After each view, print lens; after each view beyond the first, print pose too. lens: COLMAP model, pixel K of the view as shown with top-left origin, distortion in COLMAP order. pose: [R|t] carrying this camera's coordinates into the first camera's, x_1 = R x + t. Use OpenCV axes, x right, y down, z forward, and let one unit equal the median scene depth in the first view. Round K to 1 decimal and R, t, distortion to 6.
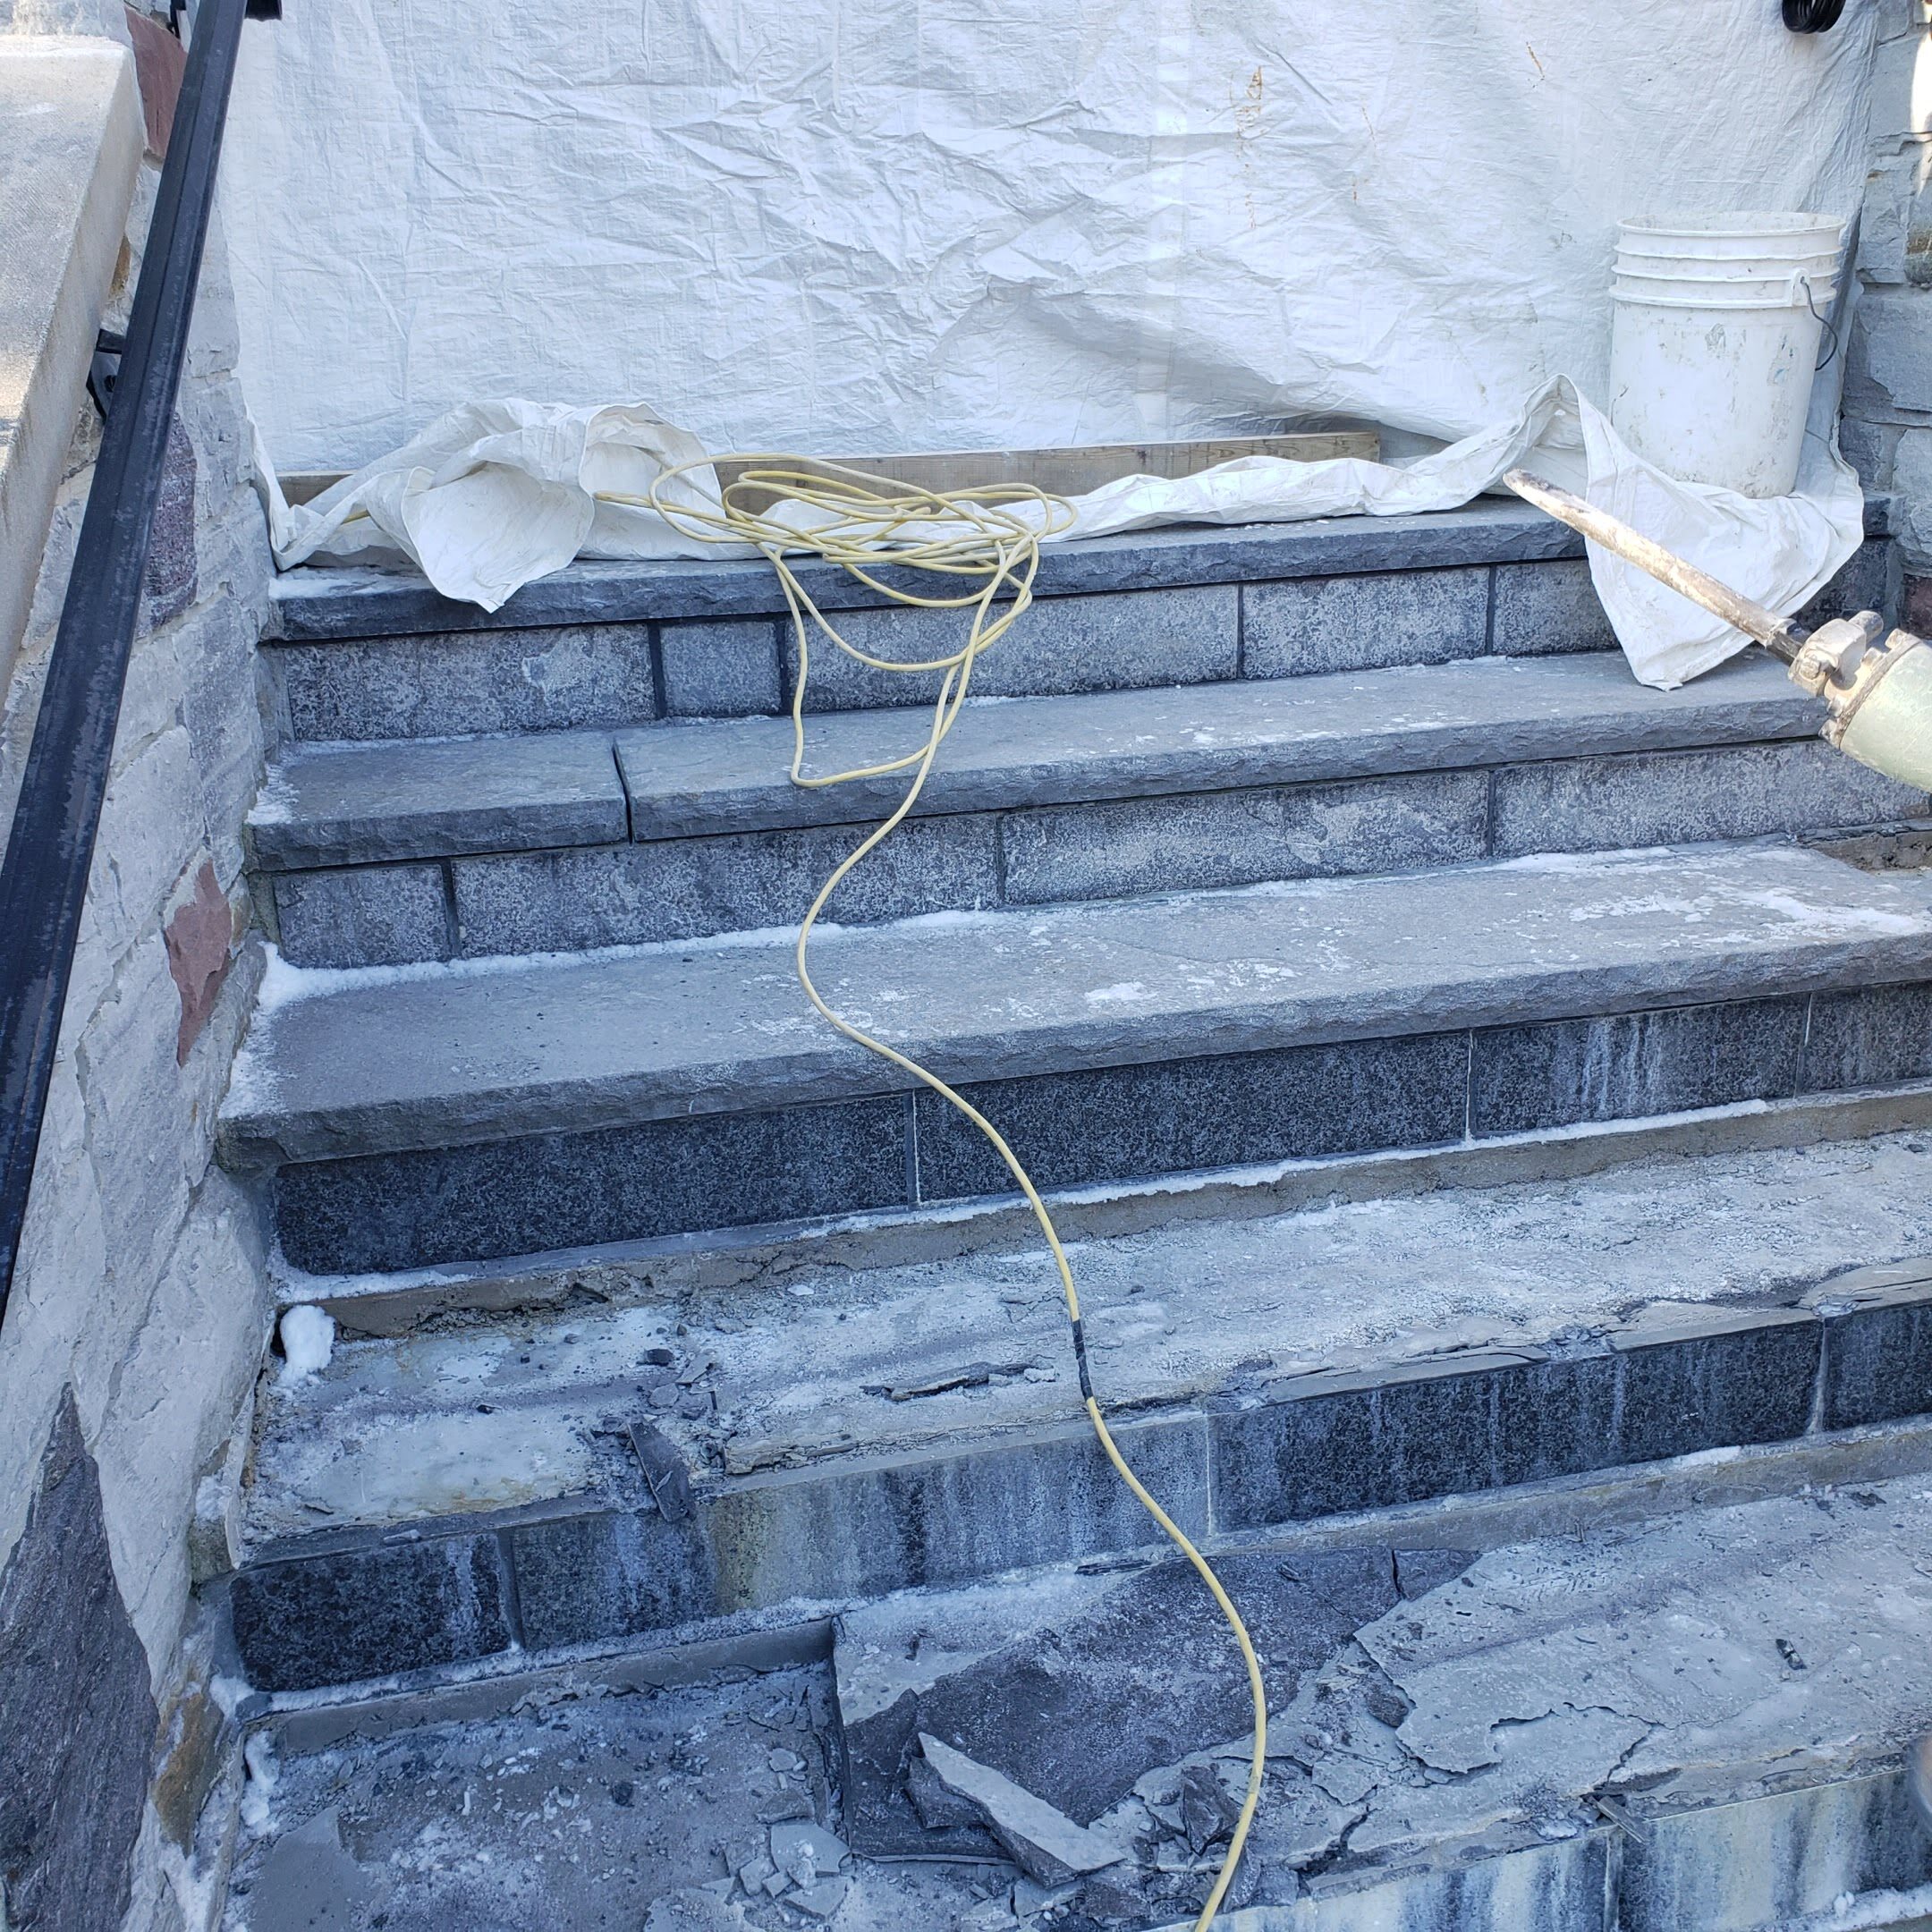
lens RADIAL K [[2007.8, 0, 967.5], [0, 2007.8, 948.4], [0, 0, 1]] dist [0.018939, 0.000000]
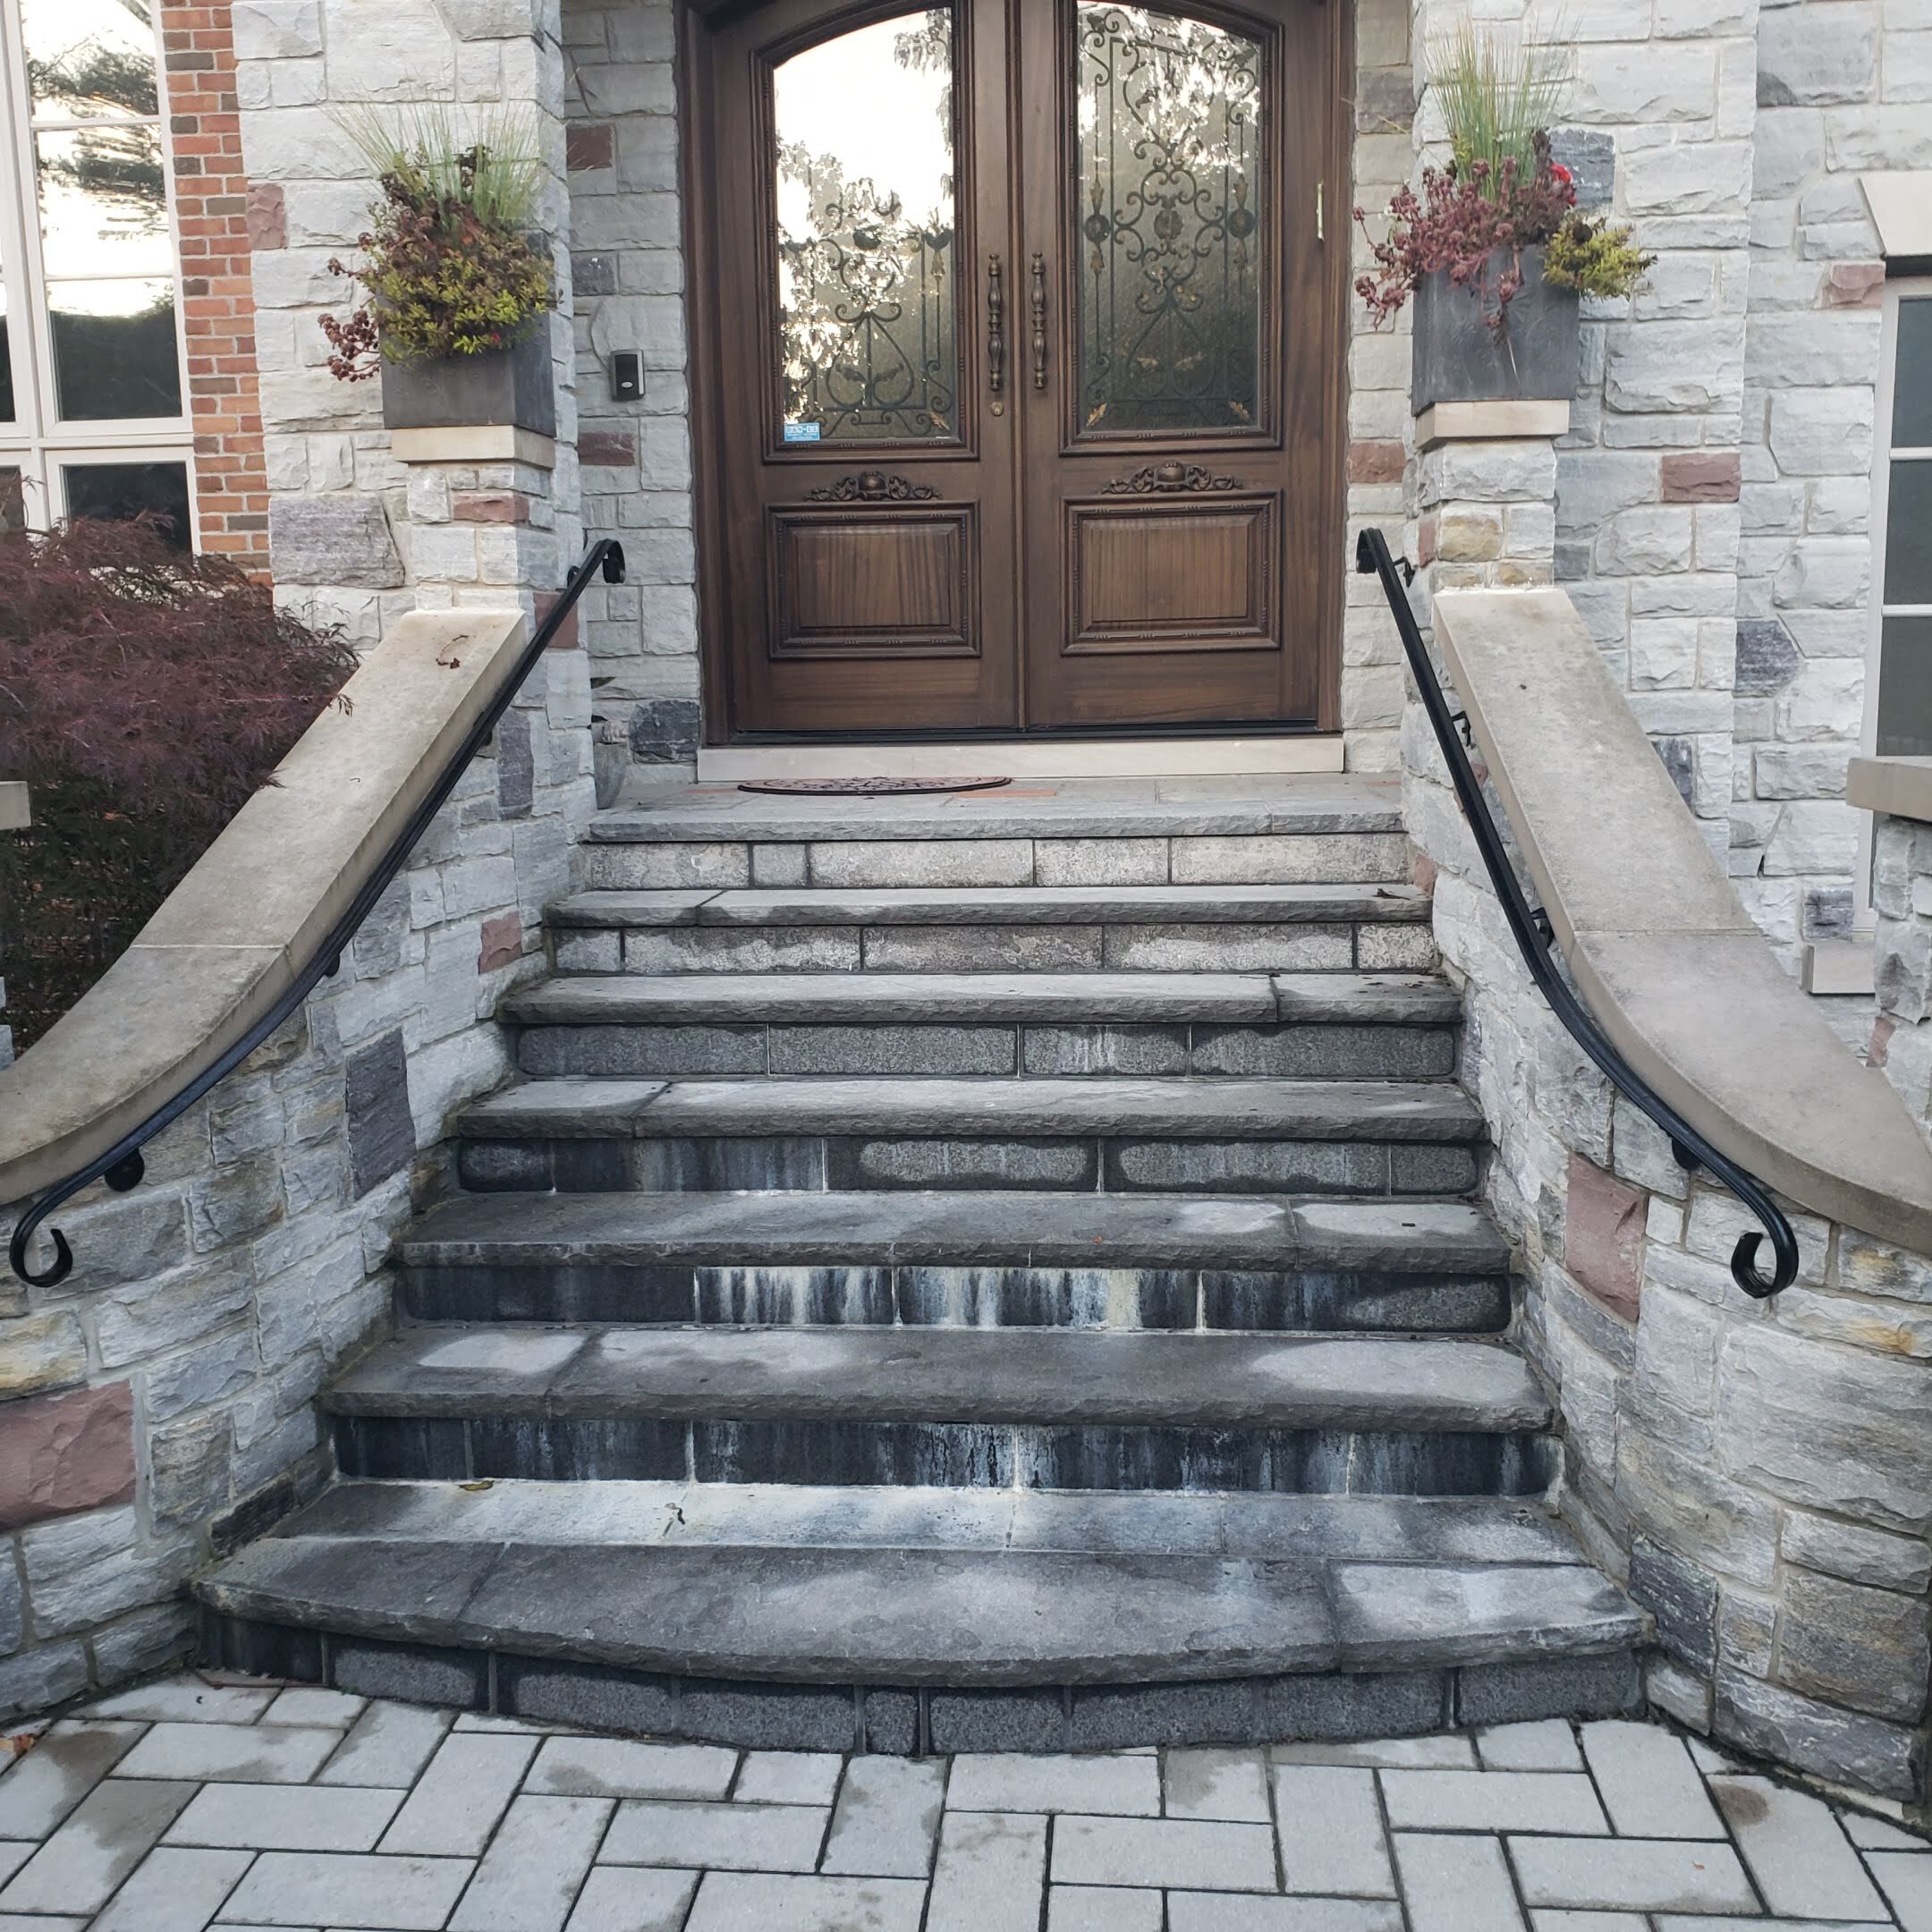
lens RADIAL K [[2007.8, 0, 968.0], [0, 2007.8, 963.3], [0, 0, 1]] dist [0.018939, 0.000000]
pose [[0.950356, 0.060497, -0.305228, 0.750384], [-0.109791, 0.983023, -0.147007, 0.263858], [0.291153, 0.173220, 0.940864, -0.959211]]
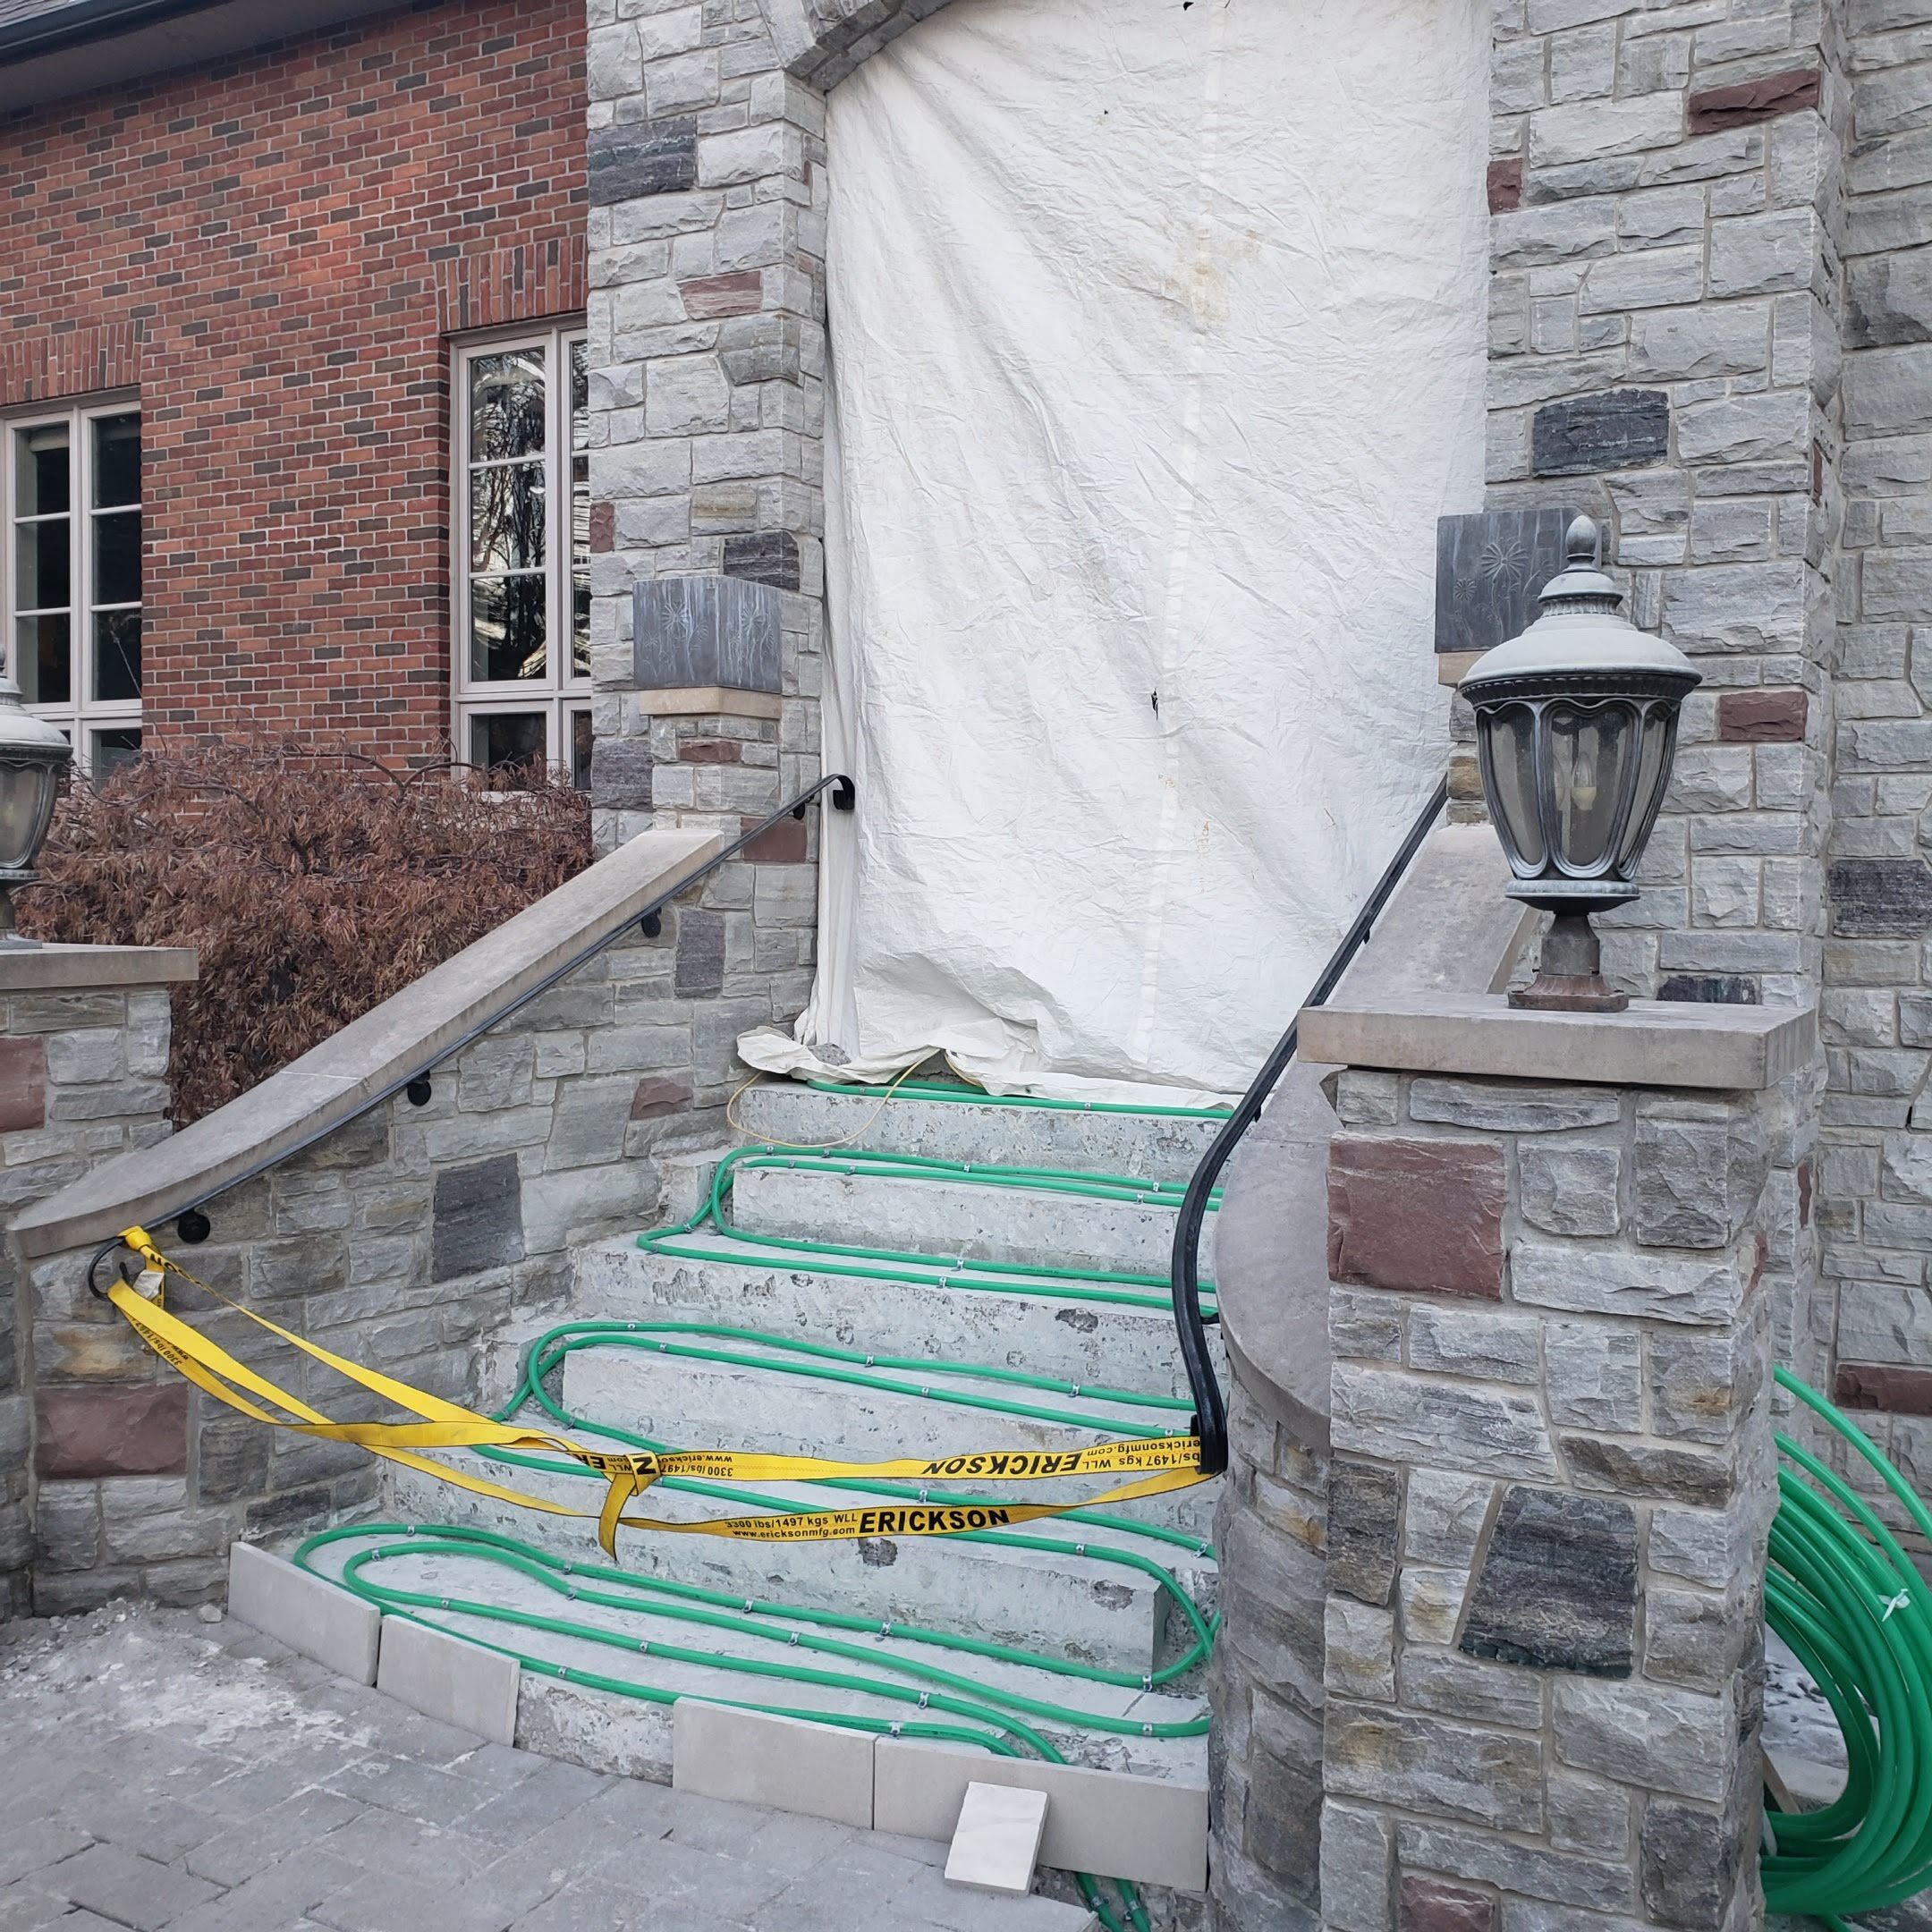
lens RADIAL K [[2007.8, 0, 959.1], [0, 2007.8, 948.3], [0, 0, 1]] dist [0.018939, 0.000000]
pose [[0.737240, 0.062820, -0.672704, 1.584167], [-0.242282, 0.954028, -0.176434, 0.173031], [0.630695, 0.293059, 0.718568, -0.802143]]
